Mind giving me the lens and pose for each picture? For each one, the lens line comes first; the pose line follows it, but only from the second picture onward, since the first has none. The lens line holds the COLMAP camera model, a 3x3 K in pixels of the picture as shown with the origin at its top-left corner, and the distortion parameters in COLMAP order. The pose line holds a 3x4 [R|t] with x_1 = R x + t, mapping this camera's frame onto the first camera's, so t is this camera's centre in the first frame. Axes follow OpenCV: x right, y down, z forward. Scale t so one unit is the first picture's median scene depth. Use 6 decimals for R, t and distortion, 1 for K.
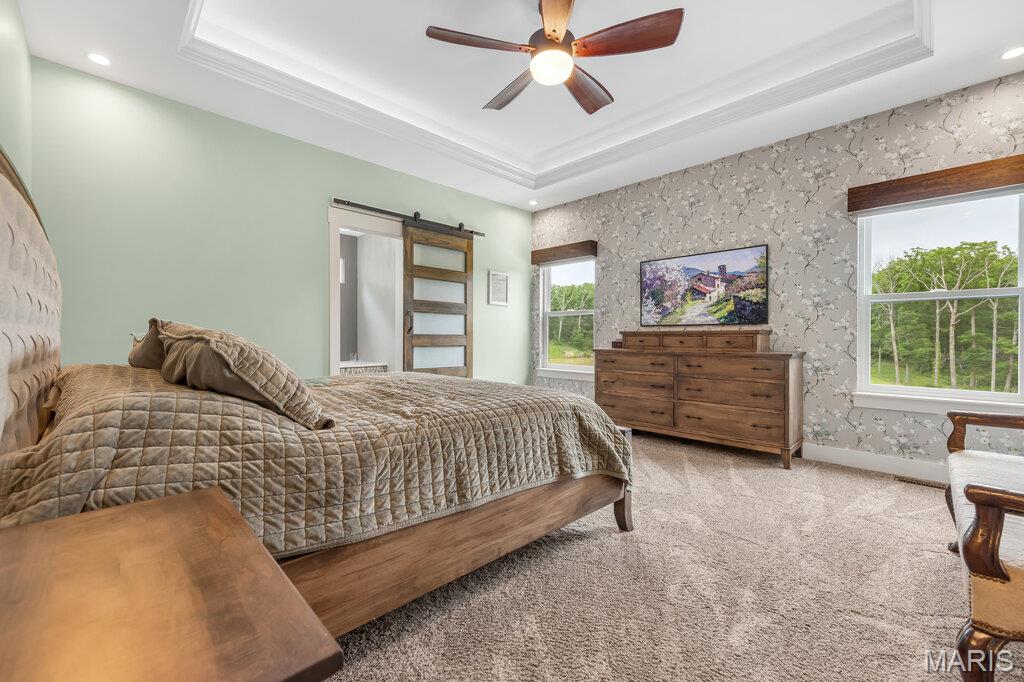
lens RADIAL K [[412.1, 0, 511.6], [0, 412.1, 341.1], [0, 0, 1]] dist [0.009404, 0.000450]
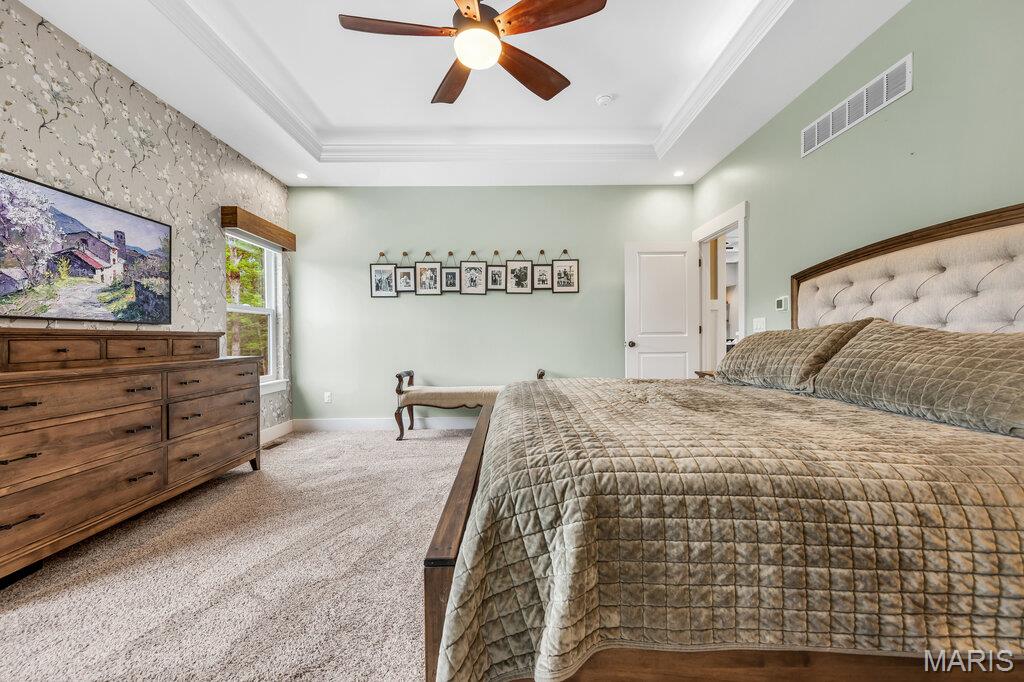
lens RADIAL K [[412.1, 0, 507.5], [0, 412.1, 340.3], [0, 0, 1]] dist [0.009404, 0.000450]
pose [[-0.705700, -0.003300, 0.708503, -0.391326], [0.008734, 0.999873, 0.013357, -0.014033], [-0.708457, 0.015614, -0.705582, 1.025945]]
